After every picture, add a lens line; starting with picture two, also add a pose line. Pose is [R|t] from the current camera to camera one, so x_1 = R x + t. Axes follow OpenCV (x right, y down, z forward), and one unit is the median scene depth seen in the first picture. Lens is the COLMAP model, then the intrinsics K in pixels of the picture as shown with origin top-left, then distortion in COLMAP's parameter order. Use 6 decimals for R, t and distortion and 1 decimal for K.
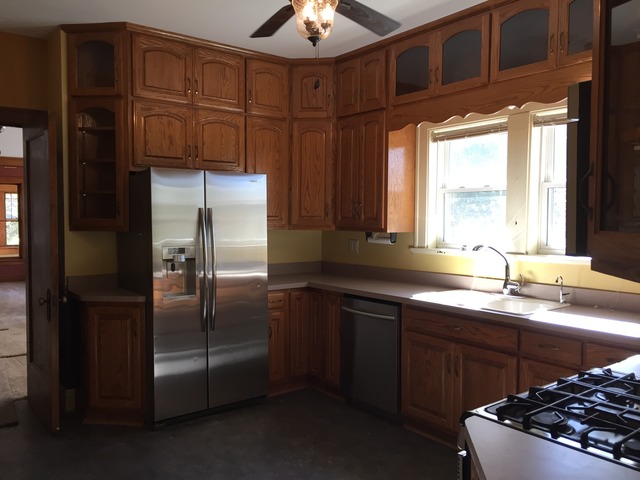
lens RADIAL K [[546.2, 0, 321.0], [0, 546.2, 242.9], [0, 0, 1]] dist [0.072140, -0.092658]
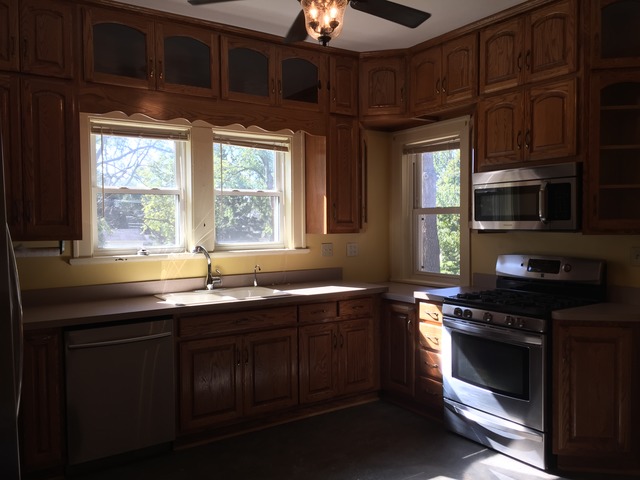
lens RADIAL K [[546.2, 0, 320.9], [0, 546.2, 237.1], [0, 0, 1]] dist [0.072140, -0.092658]
pose [[0.048864, -0.030318, 0.998345, -0.768012], [0.058746, 0.997896, 0.027429, -0.029020], [-0.997076, 0.057309, 0.050542, 0.734011]]
